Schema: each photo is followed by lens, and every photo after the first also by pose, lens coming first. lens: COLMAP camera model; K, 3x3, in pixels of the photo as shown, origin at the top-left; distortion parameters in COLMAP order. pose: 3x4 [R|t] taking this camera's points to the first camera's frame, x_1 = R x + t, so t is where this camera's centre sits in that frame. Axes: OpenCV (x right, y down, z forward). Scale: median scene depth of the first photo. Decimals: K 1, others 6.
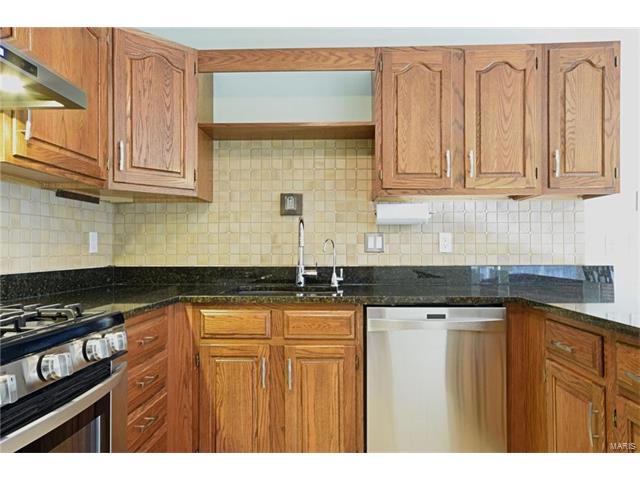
lens RADIAL K [[441.3, 0, 322.4], [0, 441.3, 244.5], [0, 0, 1]] dist [0.008162, 0.016974]
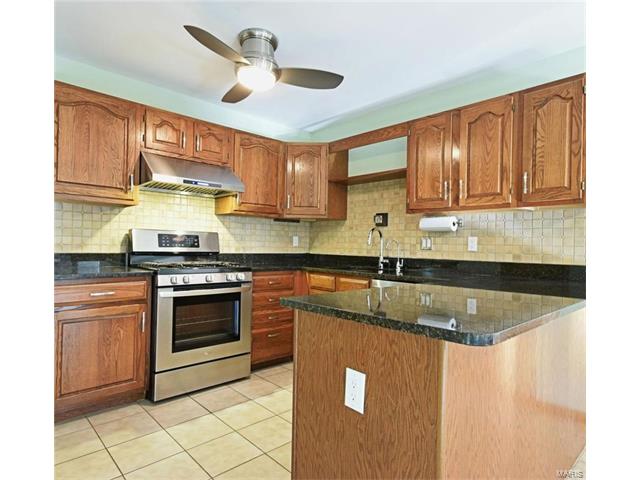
lens RADIAL K [[367.9, 0, 318.2], [0, 367.9, 244.5], [0, 0, 1]] dist [0.009584, 0.000966]
pose [[0.706275, 0.015683, -0.707764, 0.853906], [-0.014430, 0.999866, 0.007757, -0.005222], [0.707790, 0.004735, 0.706407, -0.172163]]
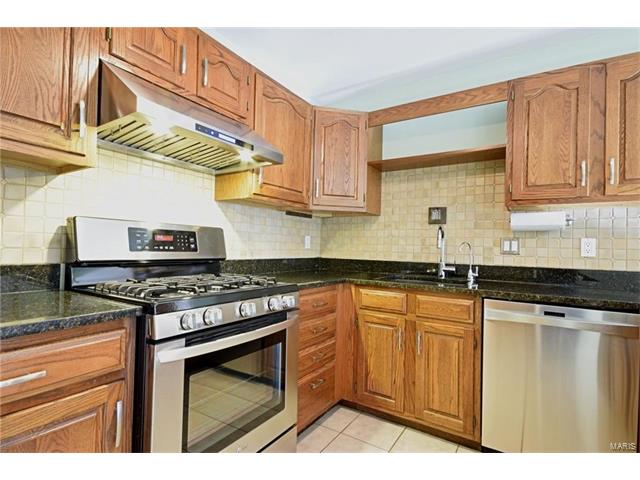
lens RADIAL K [[321.7, 0, 322.5], [0, 321.7, 243.6], [0, 0, 1]] dist [0.010067, -0.003329]
pose [[0.859677, 0.017827, -0.510527, 0.144307], [-0.020529, 0.999789, 0.000342, -0.000995], [0.510426, 0.010187, 0.859861, 0.009154]]
